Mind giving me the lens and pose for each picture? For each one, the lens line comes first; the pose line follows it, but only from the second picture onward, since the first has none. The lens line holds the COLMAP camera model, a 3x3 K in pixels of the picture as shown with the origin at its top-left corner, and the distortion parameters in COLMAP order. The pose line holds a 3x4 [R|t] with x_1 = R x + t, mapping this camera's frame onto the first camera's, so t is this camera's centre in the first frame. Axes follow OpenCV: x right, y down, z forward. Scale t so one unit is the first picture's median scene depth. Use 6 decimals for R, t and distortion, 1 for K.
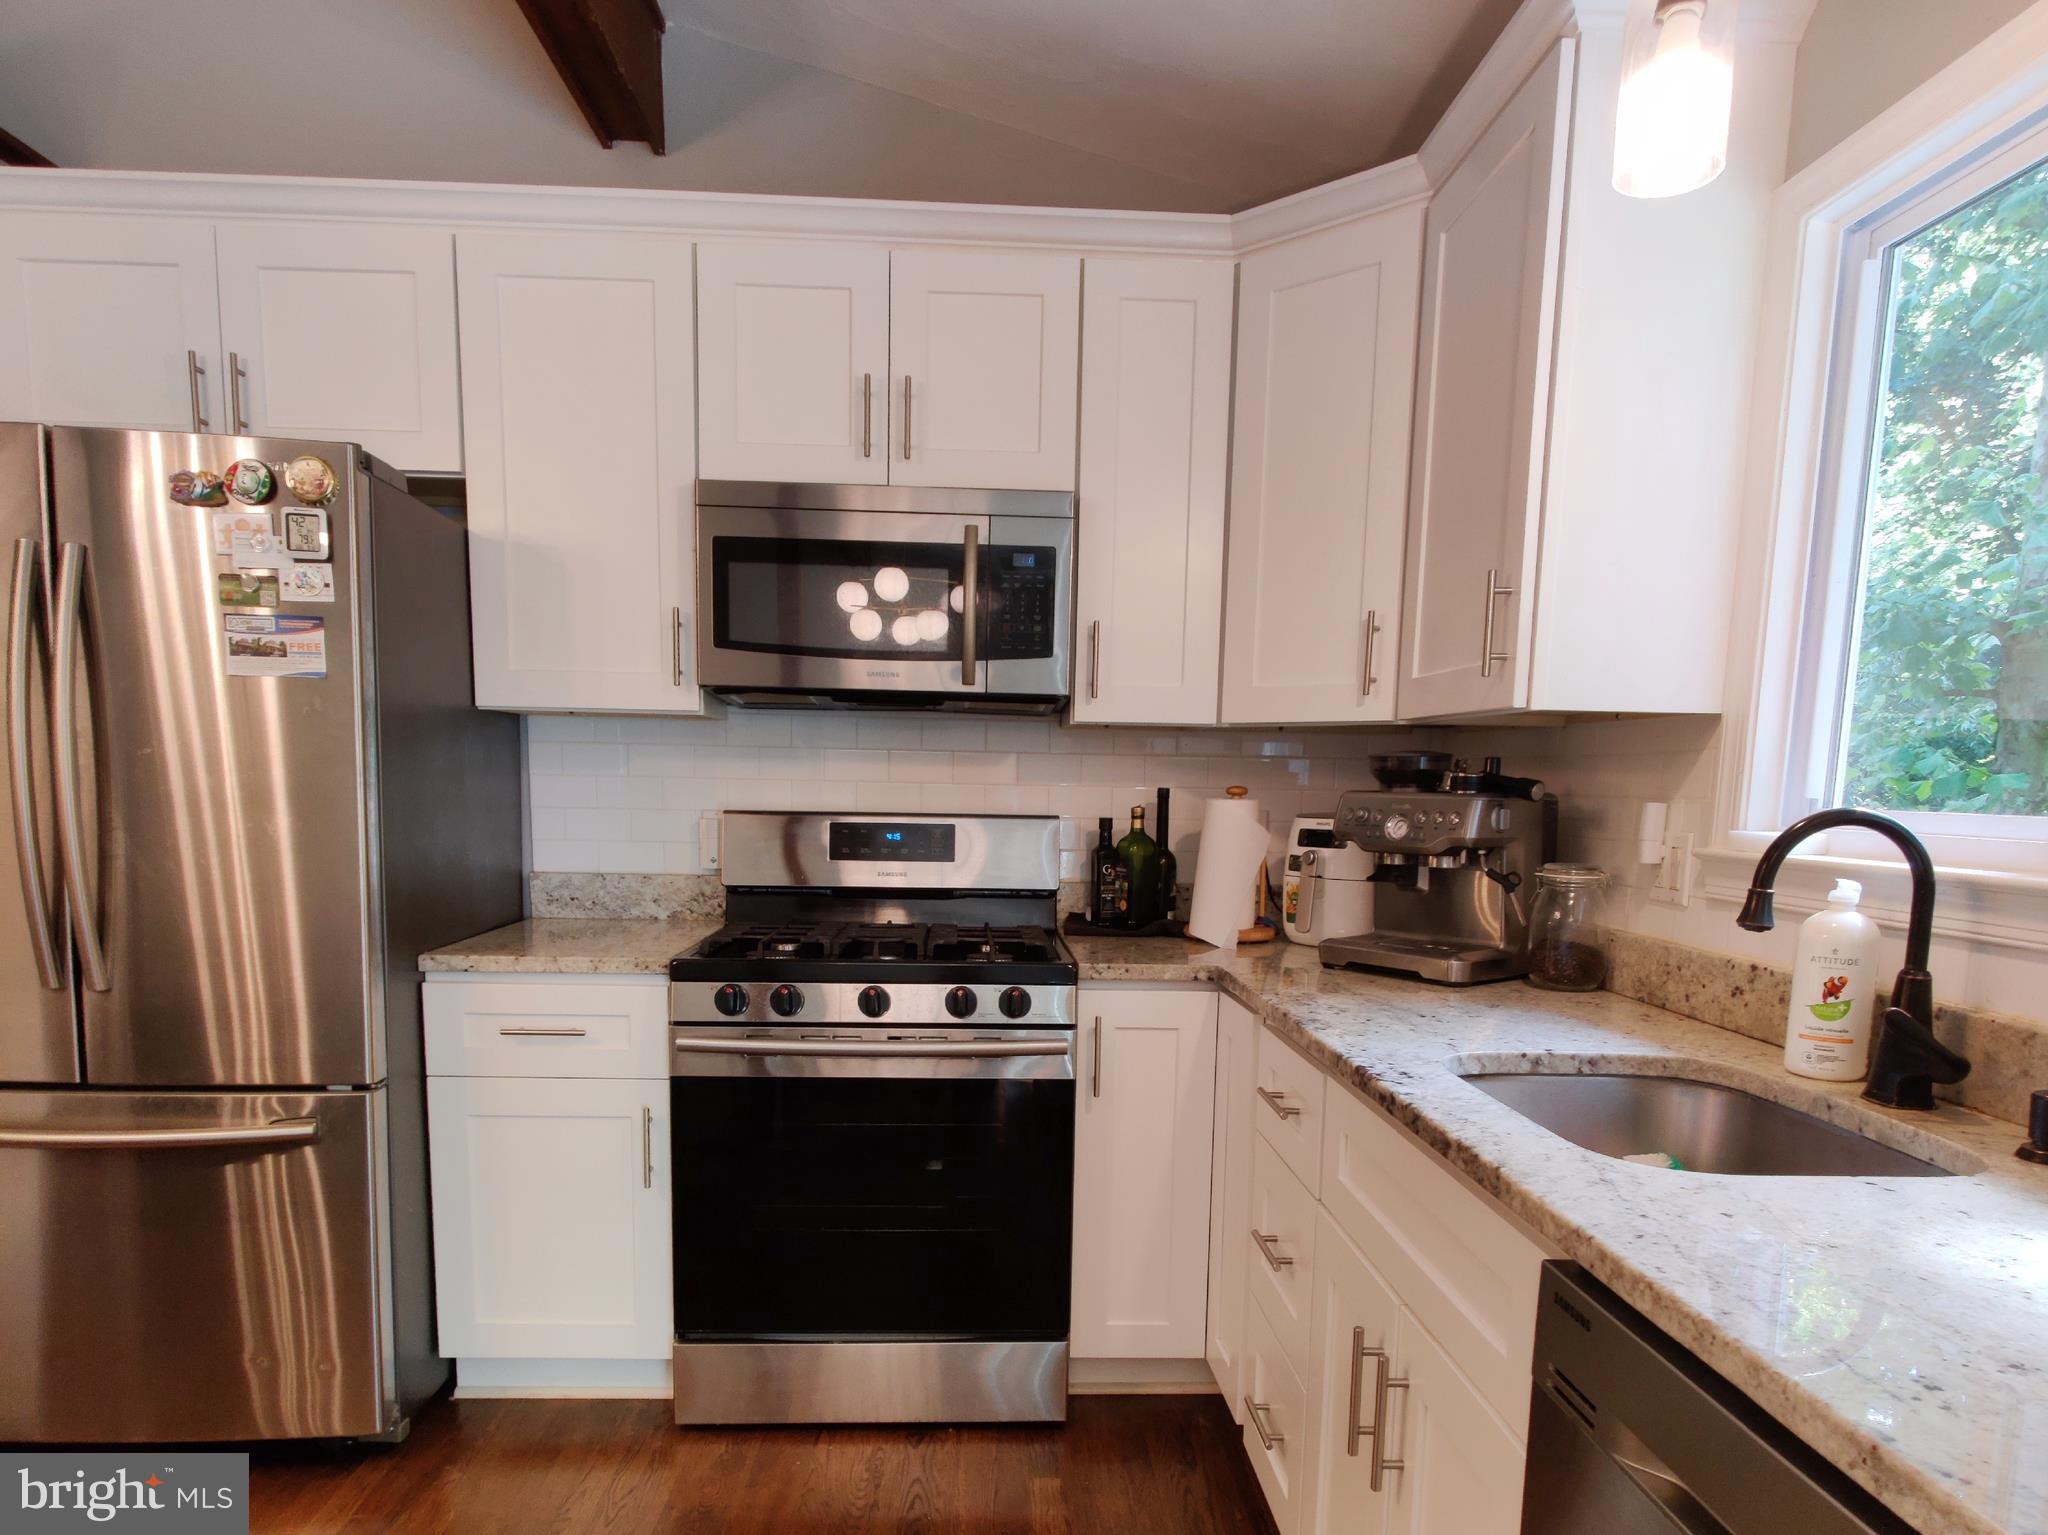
lens RADIAL K [[1325.8, 0, 1021.1], [0, 1325.8, 771.8], [0, 0, 1]] dist [-0.000928, -0.000923]
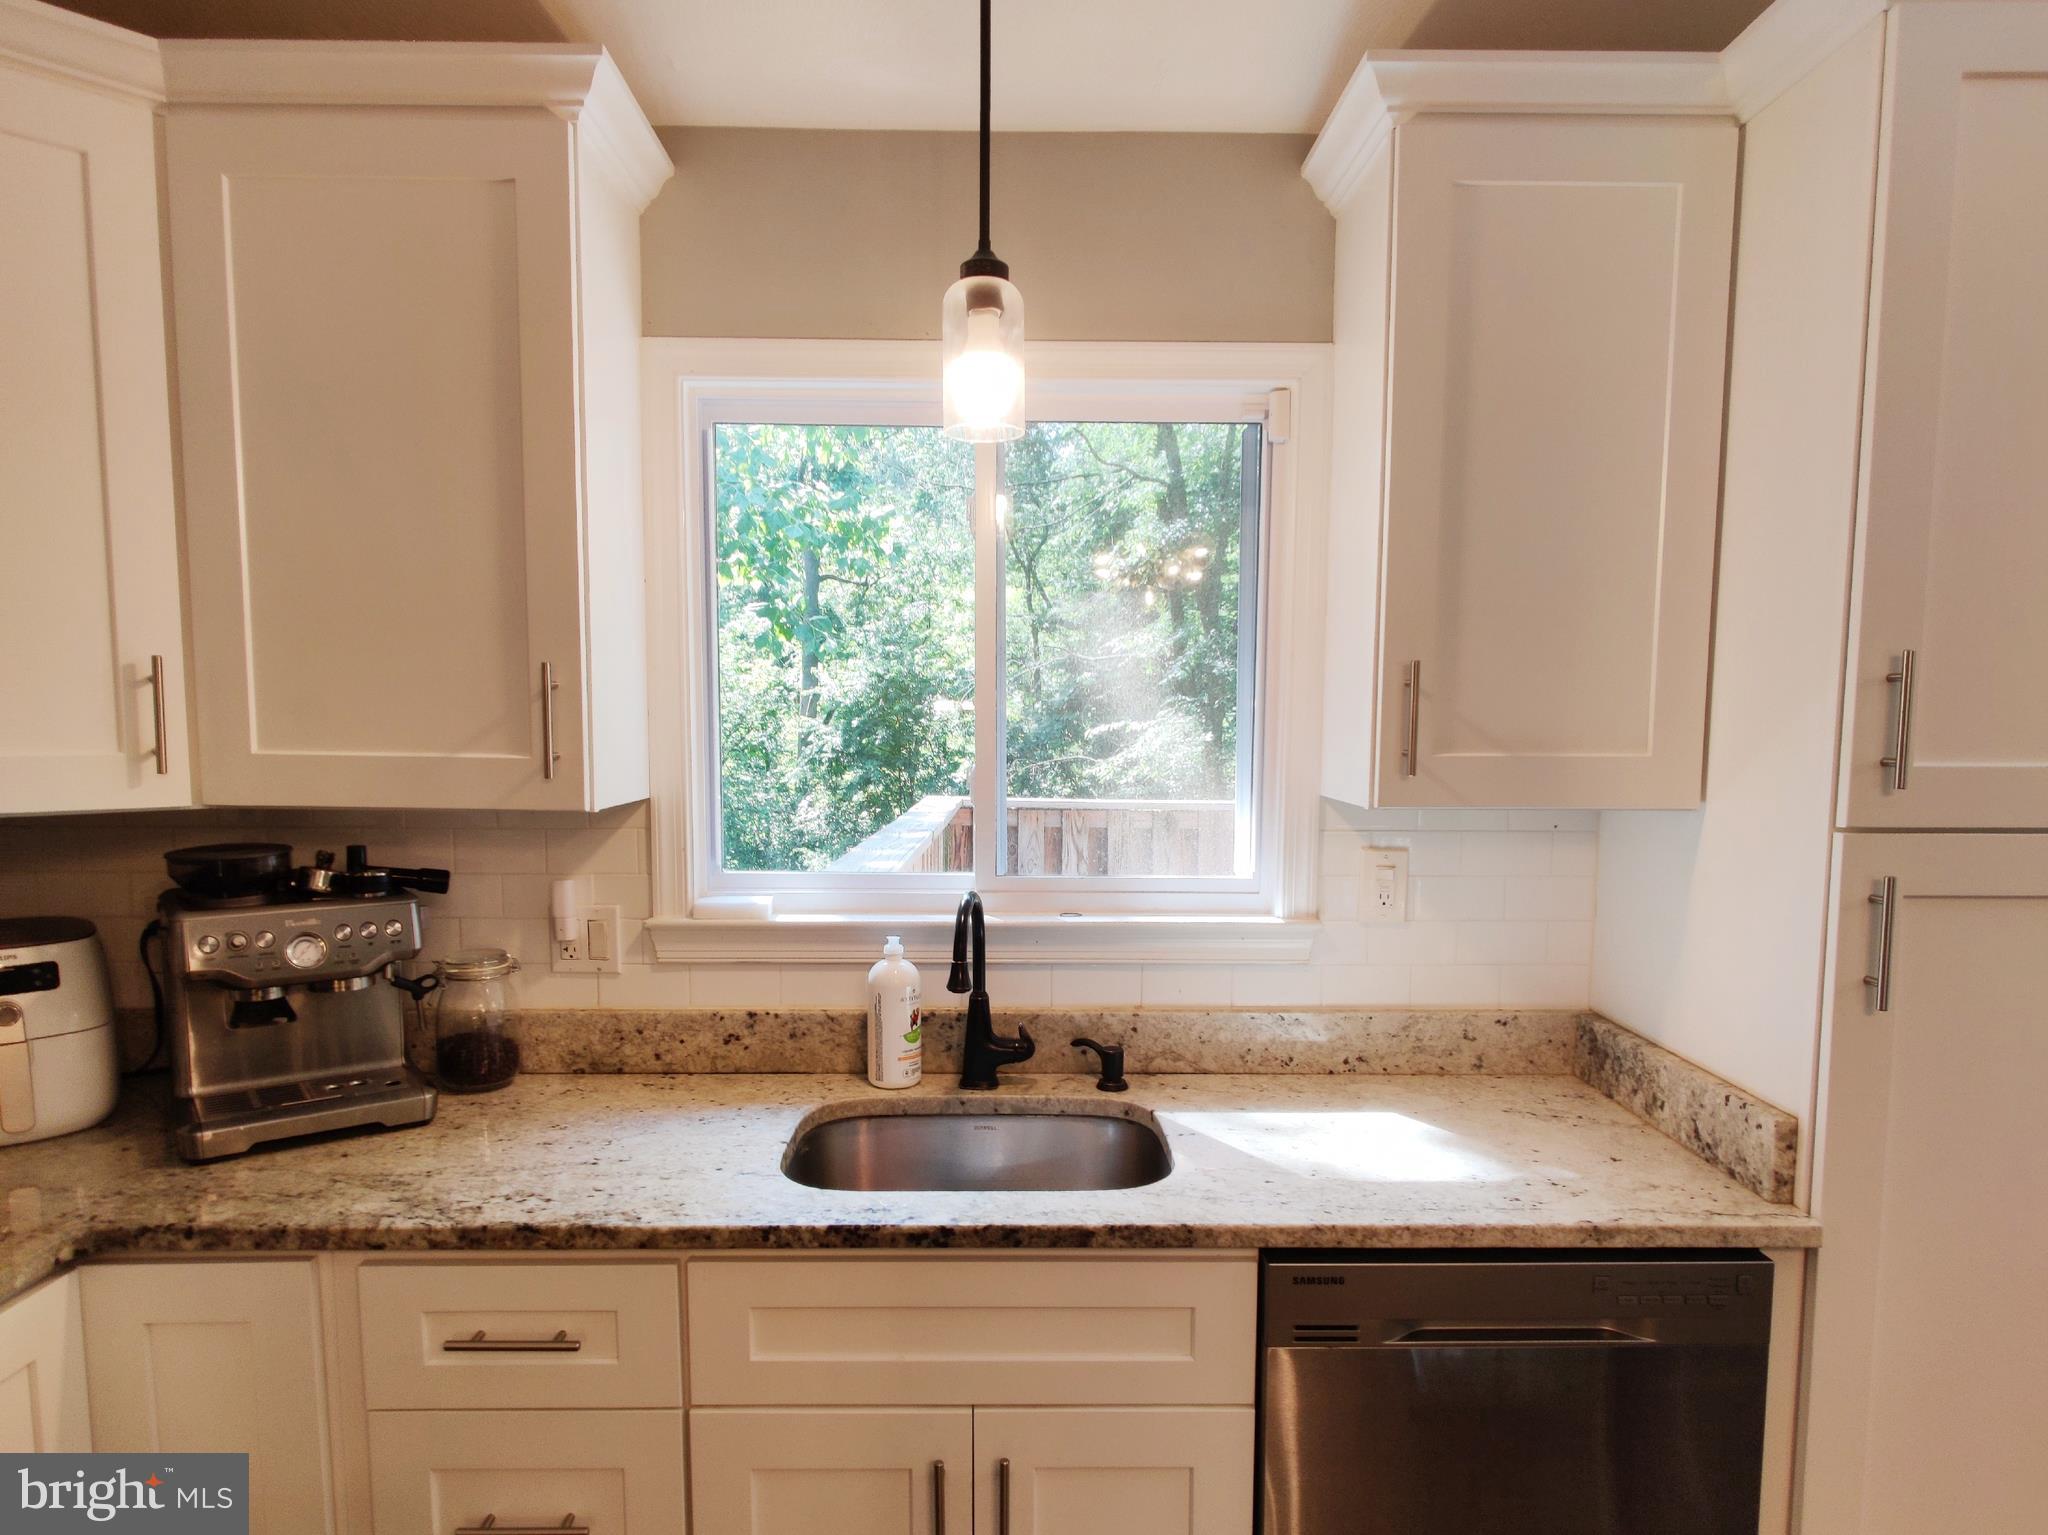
lens RADIAL K [[1325.8, 0, 1020.6], [0, 1325.8, 773.8], [0, 0, 1]] dist [-0.000928, -0.000923]
pose [[0.038240, -0.086106, 0.995552, -0.682716], [-0.007280, 0.996230, 0.086445, -0.194796], [-0.999242, -0.010553, 0.037469, 0.819991]]
